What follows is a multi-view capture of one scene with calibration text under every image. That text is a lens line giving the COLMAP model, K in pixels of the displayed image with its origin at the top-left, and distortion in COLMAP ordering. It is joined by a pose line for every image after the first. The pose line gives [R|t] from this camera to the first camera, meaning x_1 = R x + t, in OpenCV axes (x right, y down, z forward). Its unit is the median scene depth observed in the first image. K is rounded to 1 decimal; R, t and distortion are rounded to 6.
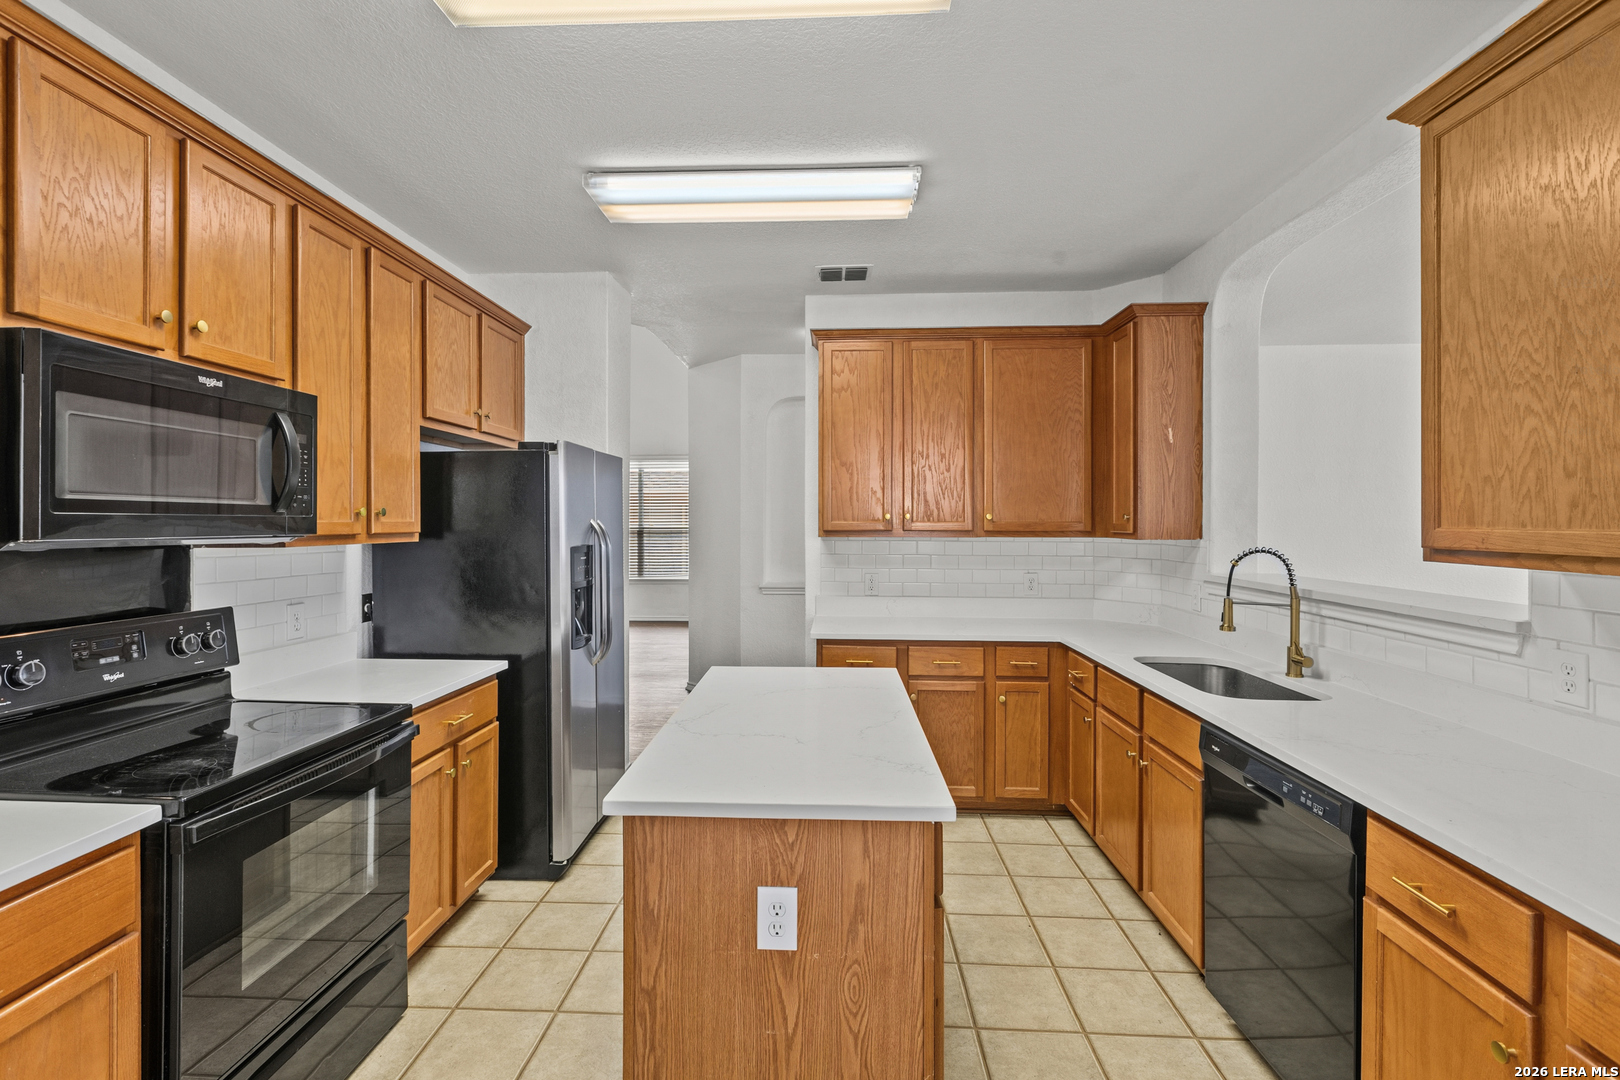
lens RADIAL K [[726.9, 0, 811.0], [0, 726.9, 526.5], [0, 0, 1]] dist [-0.000064, 0.000460]
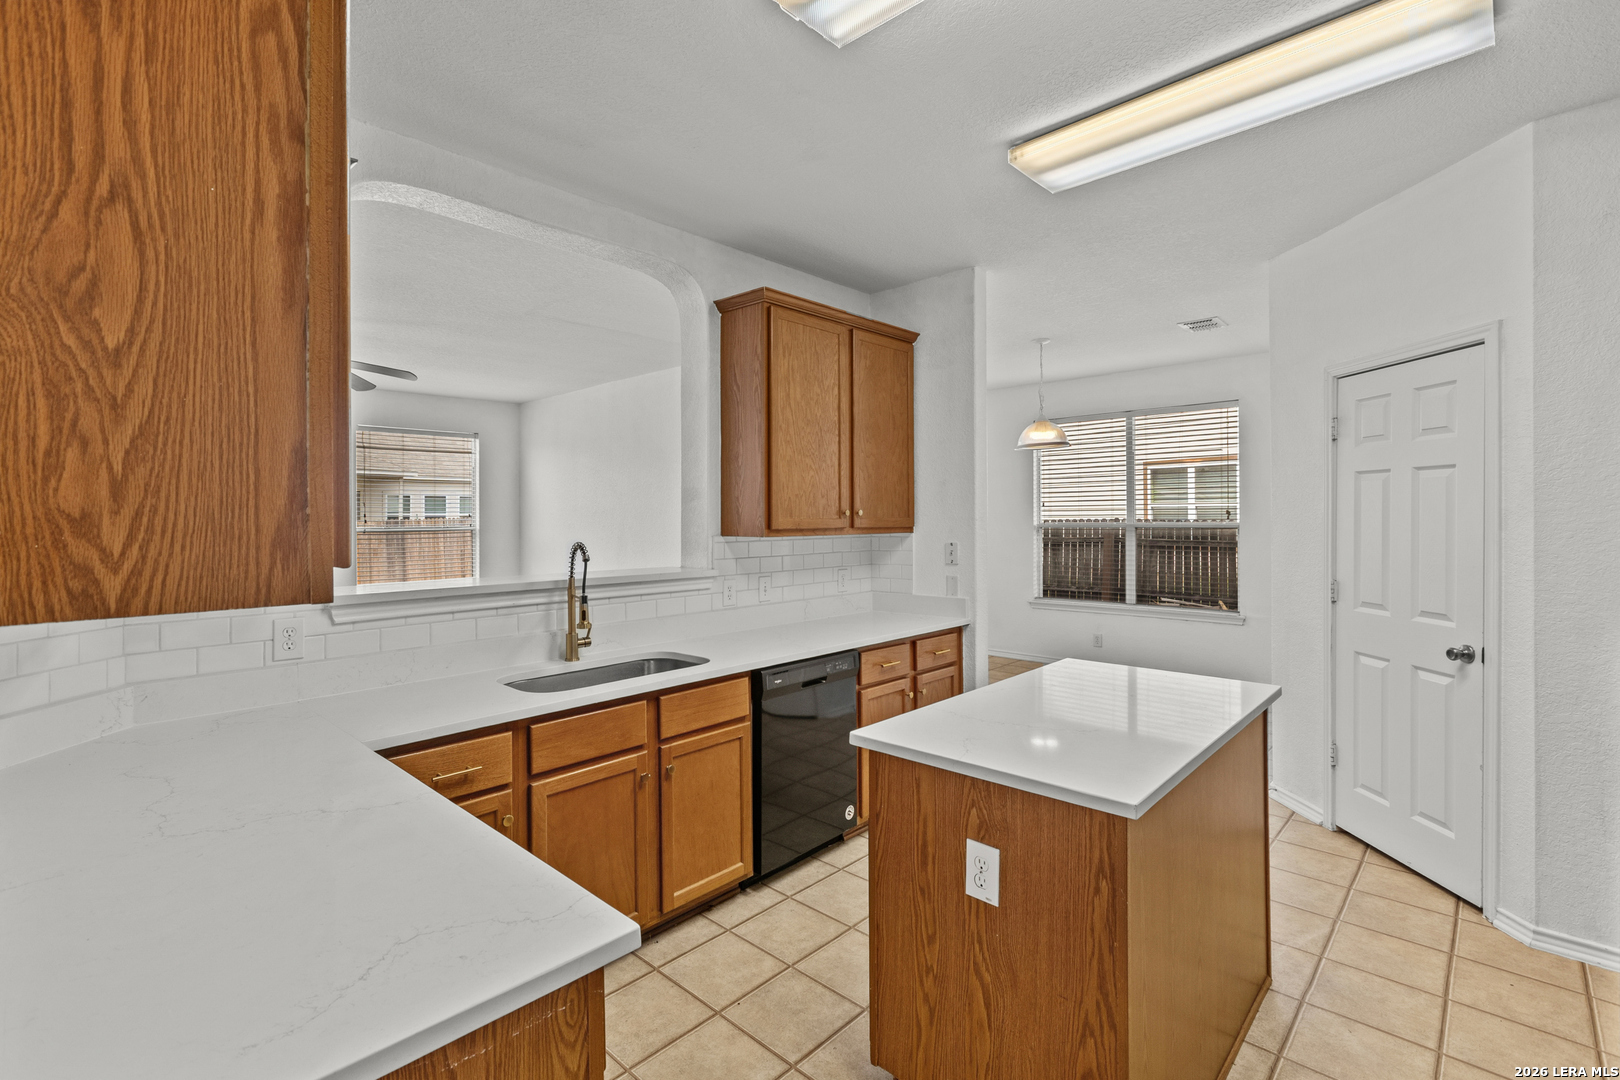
lens RADIAL K [[726.9, 0, 818.4], [0, 726.9, 516.6], [0, 0, 1]] dist [-0.000064, 0.000460]
pose [[-0.755003, -0.003970, 0.655709, -0.402625], [0.008808, 0.999830, 0.016195, -0.029531], [-0.655662, 0.018003, -0.754840, 1.996483]]
